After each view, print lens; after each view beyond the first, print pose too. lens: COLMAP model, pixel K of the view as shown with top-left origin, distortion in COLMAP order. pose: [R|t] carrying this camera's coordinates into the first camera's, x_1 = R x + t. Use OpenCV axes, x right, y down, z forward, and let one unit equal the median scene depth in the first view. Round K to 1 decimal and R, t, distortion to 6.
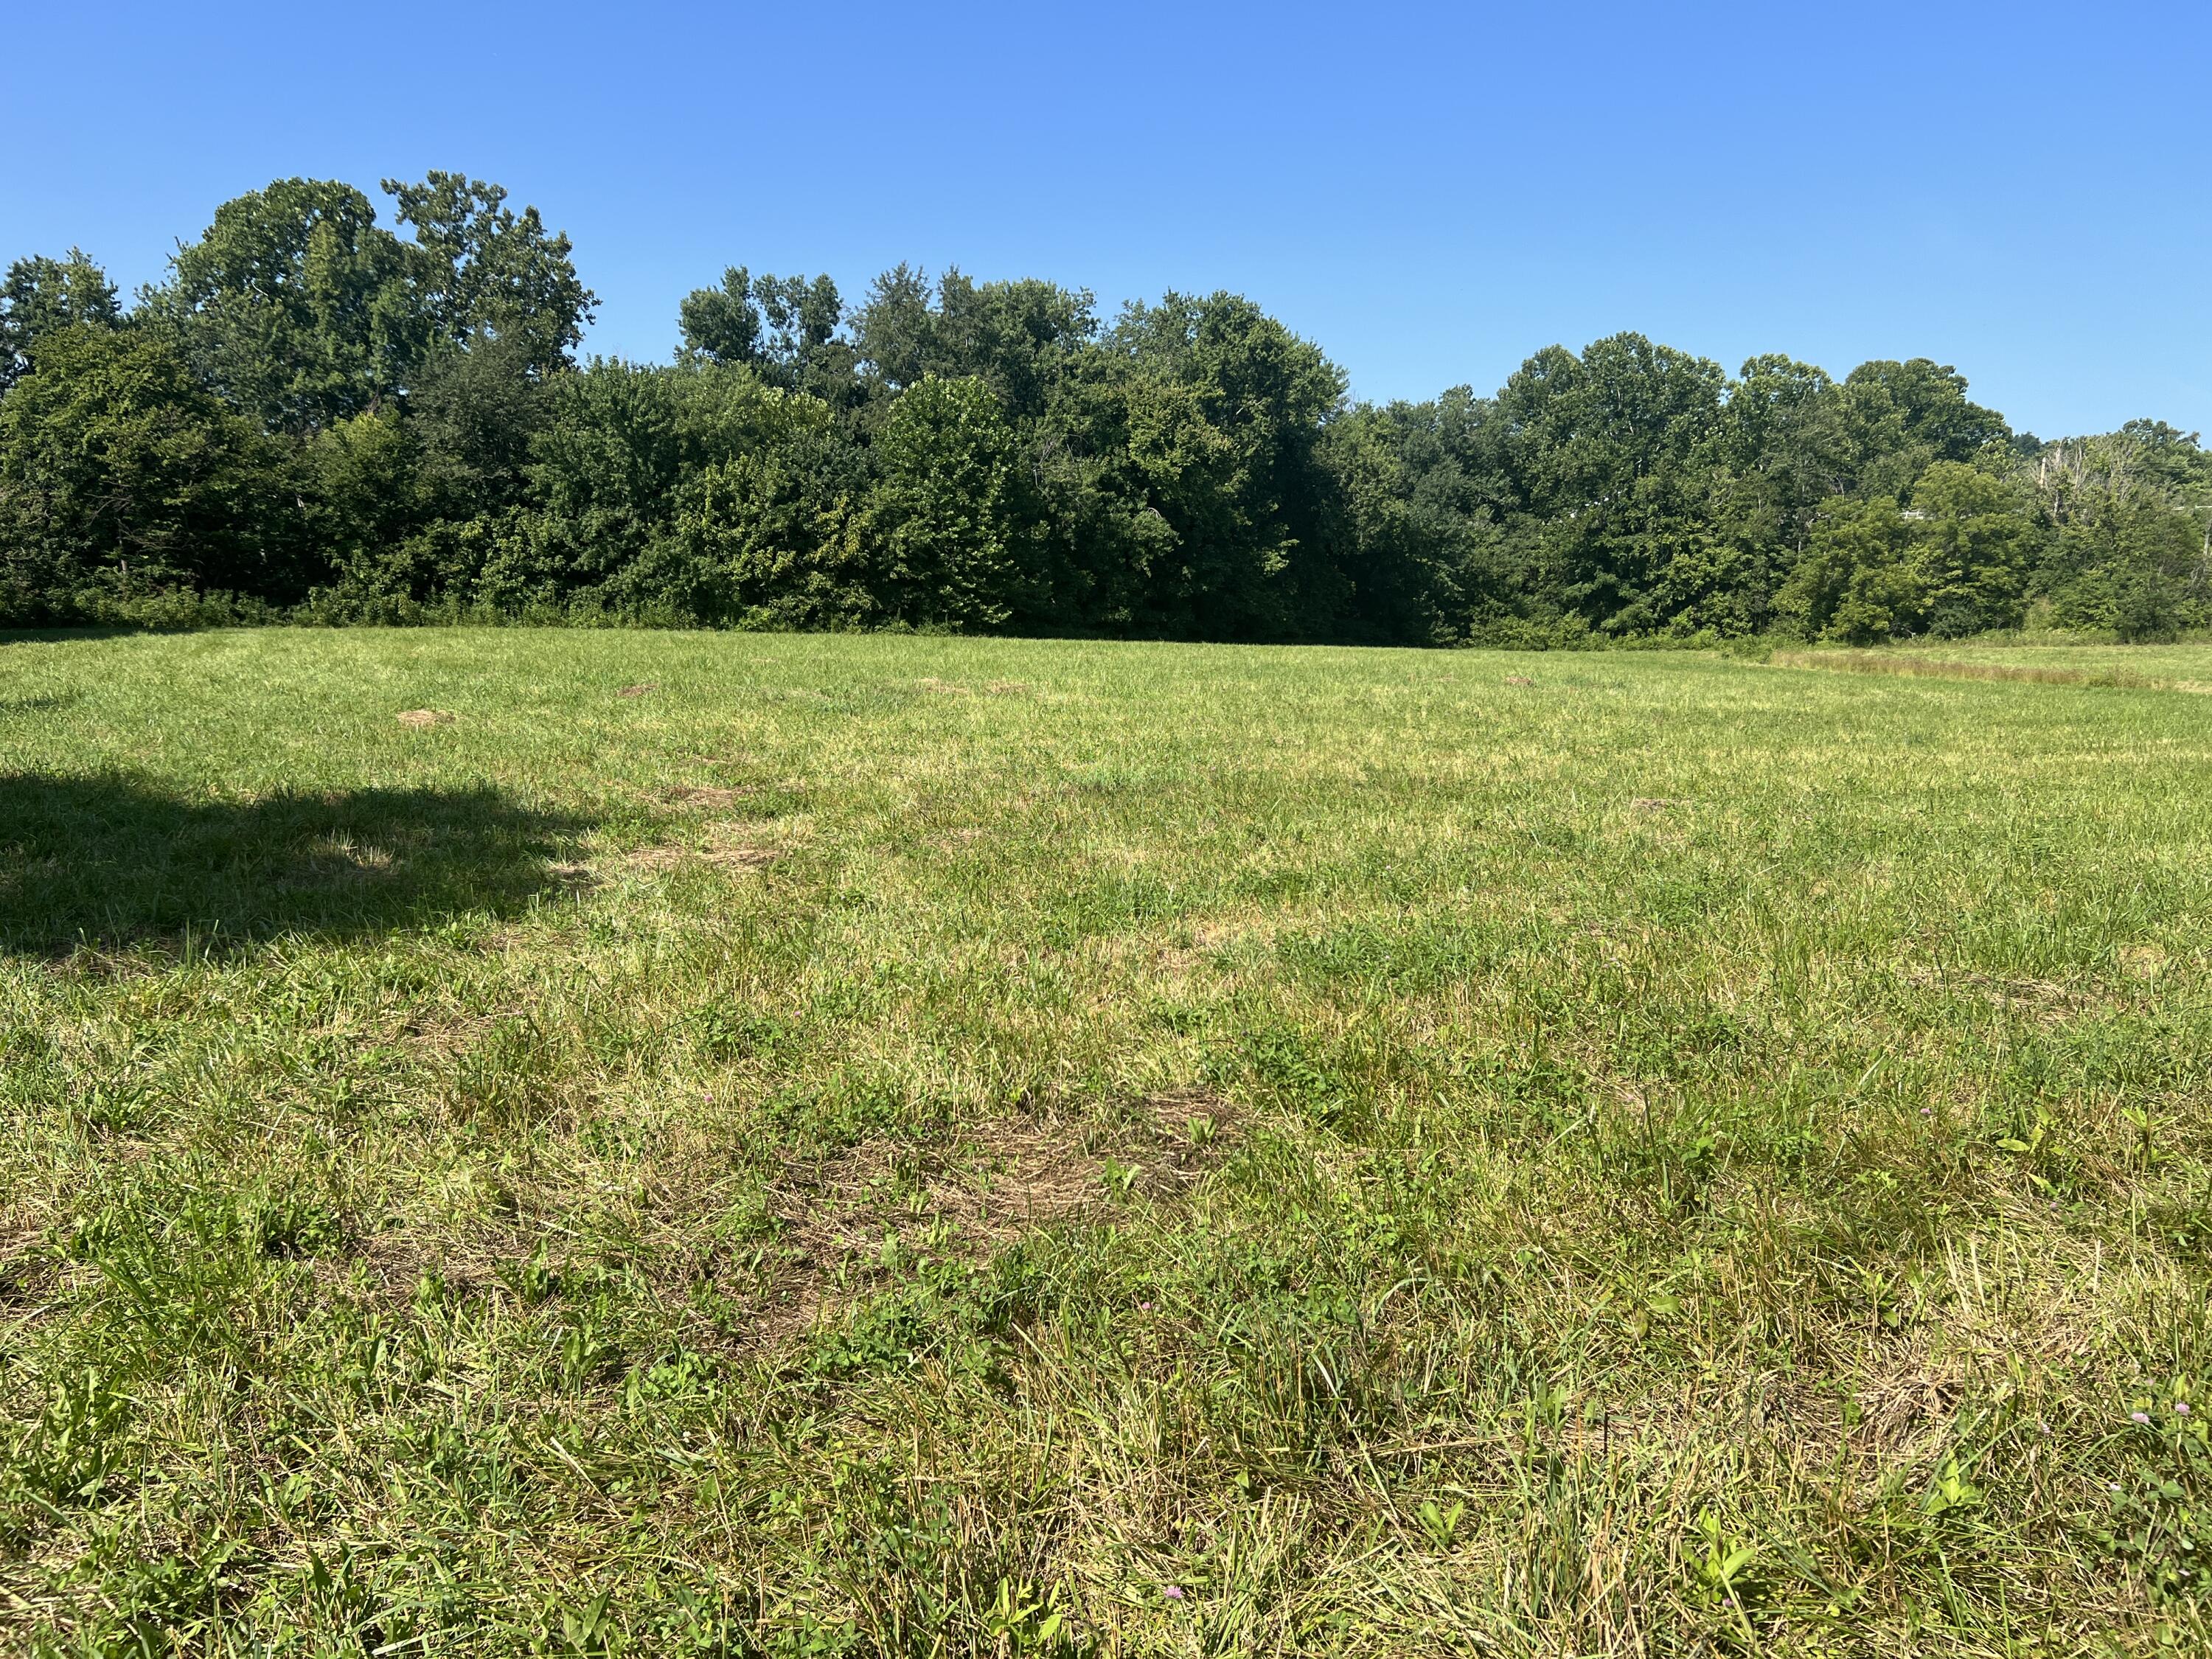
lens RADIAL K [[1652.3, 0, 1092.8], [0, 1652.3, 849.2], [0, 0, 1]] dist [0.047633, -0.056163]
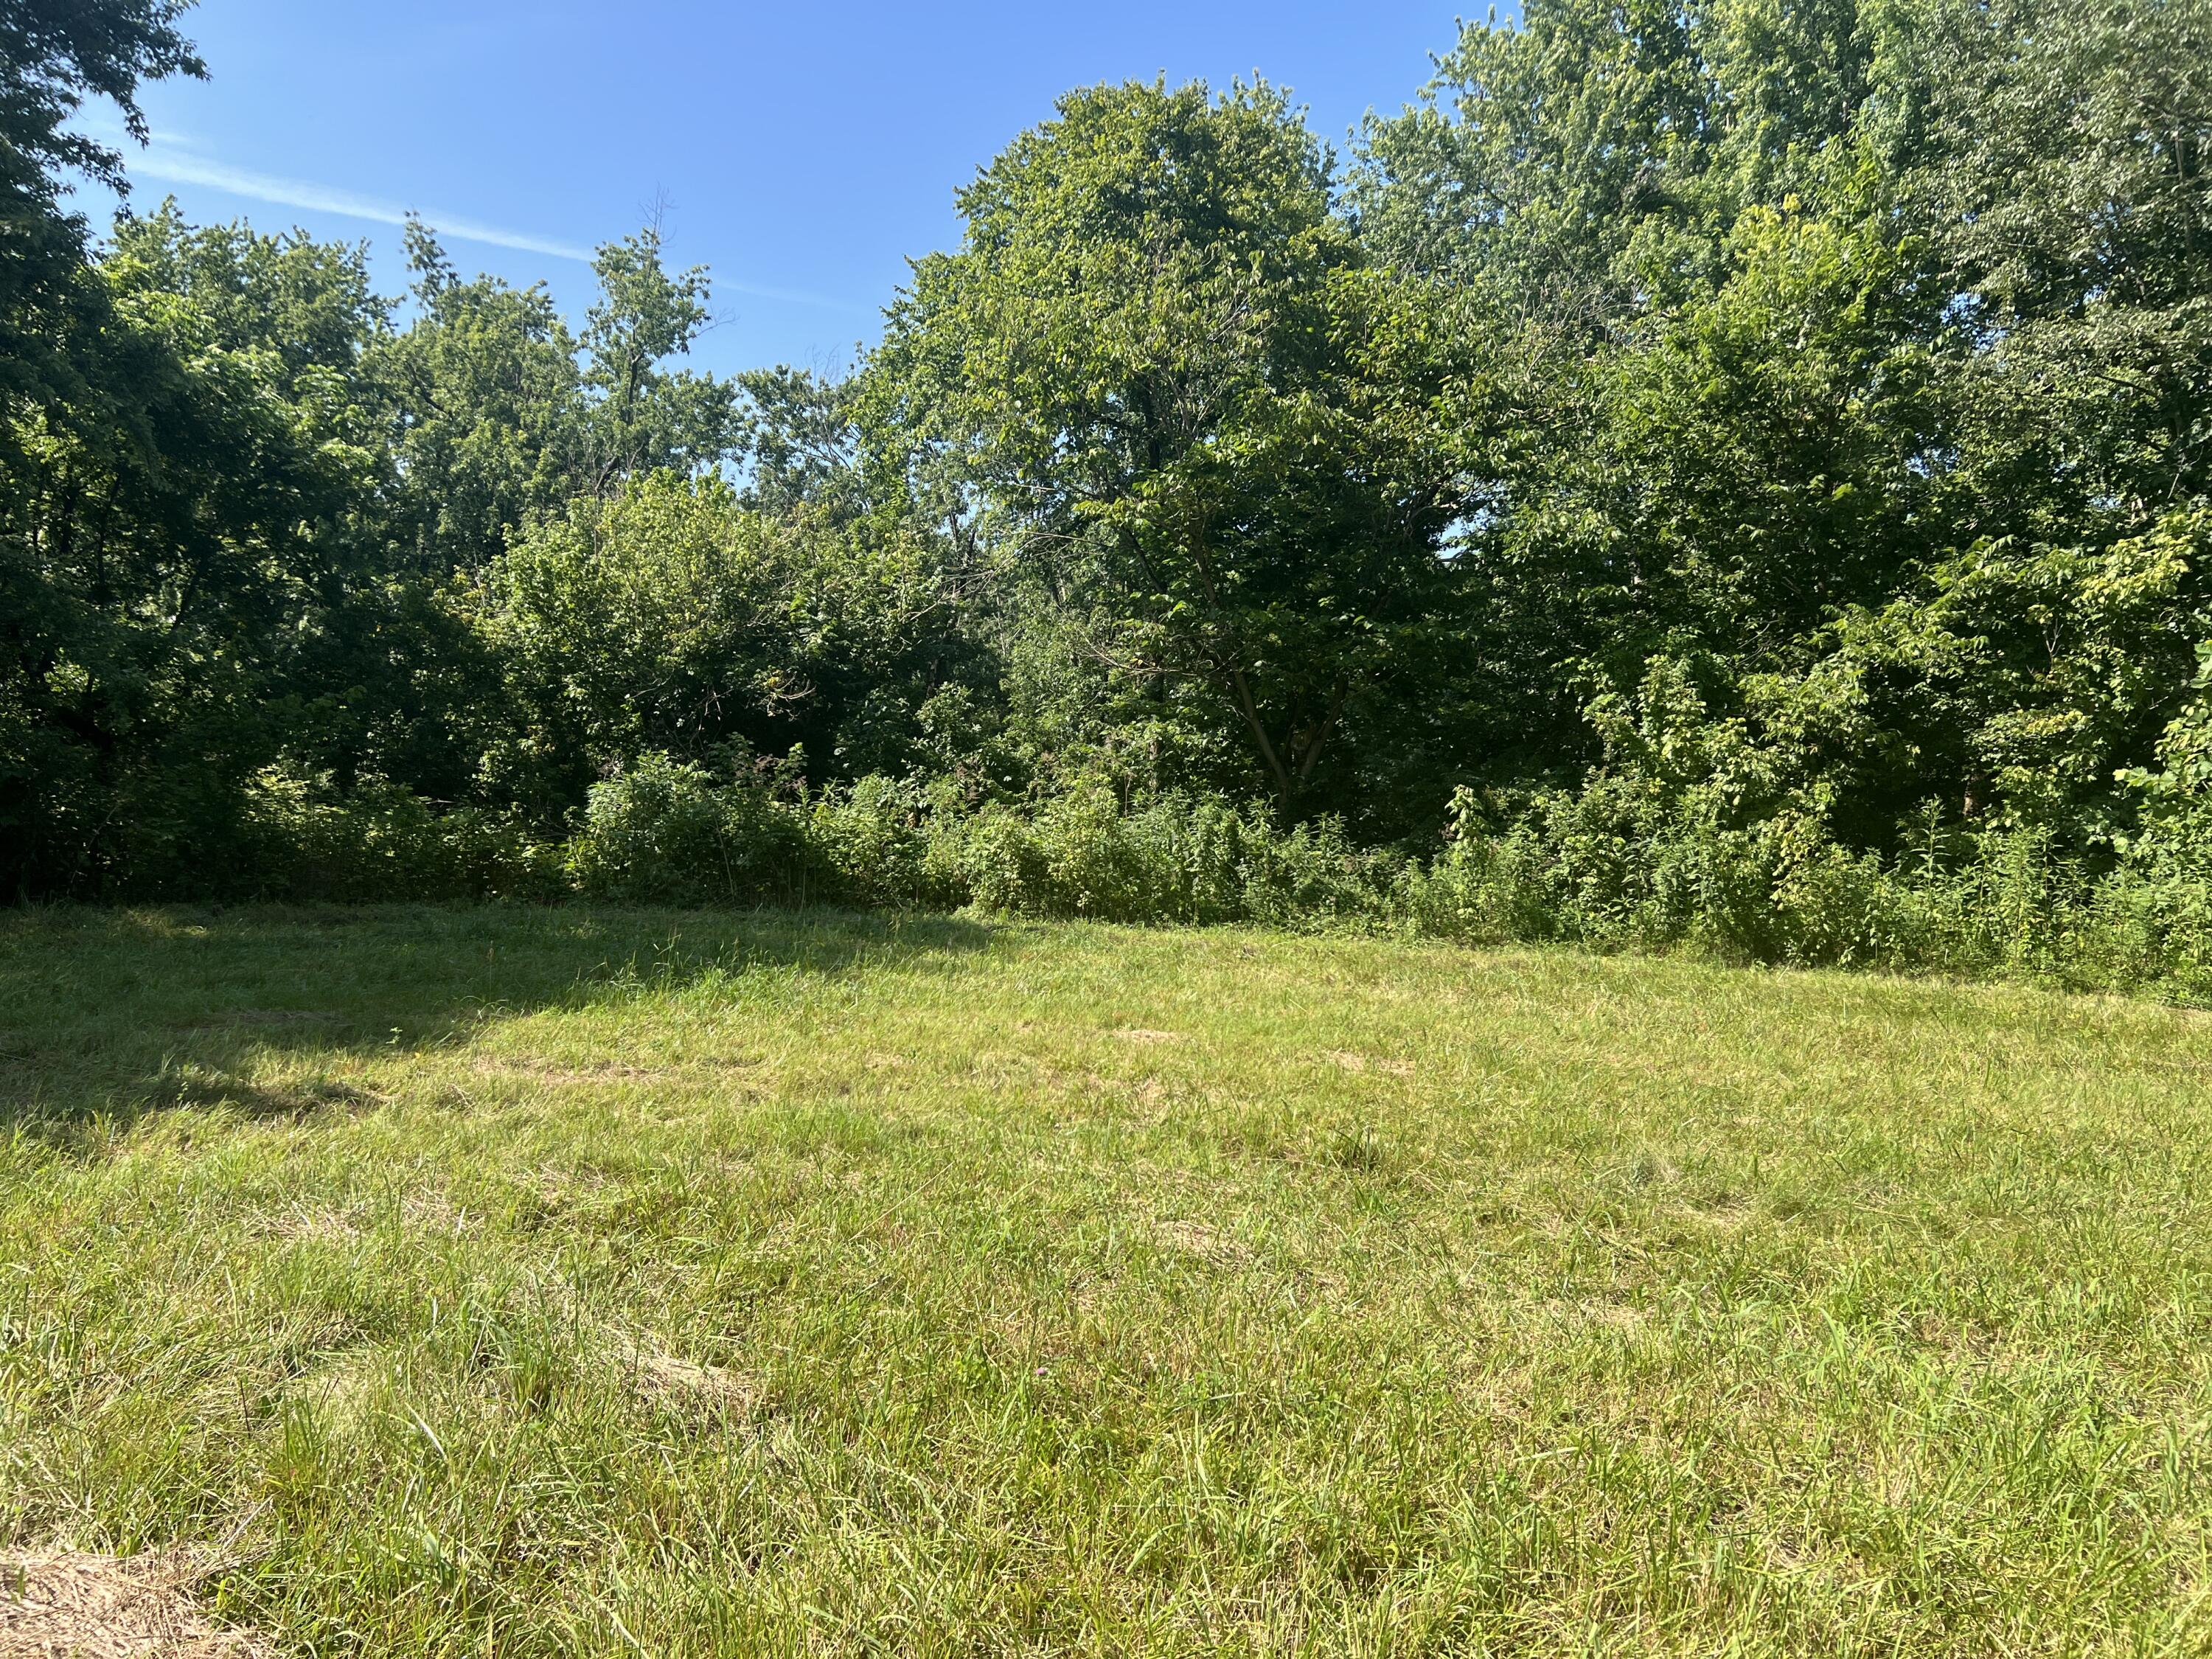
lens RADIAL K [[1652.3, 0, 1110.2], [0, 1652.3, 829.2], [0, 0, 1]] dist [0.047633, -0.056163]
pose [[0.638032, 0.034283, -0.769246, -0.293735], [-0.137248, 0.988074, -0.069801, -0.122575], [0.757679, 0.150113, 0.635129, 0.774590]]
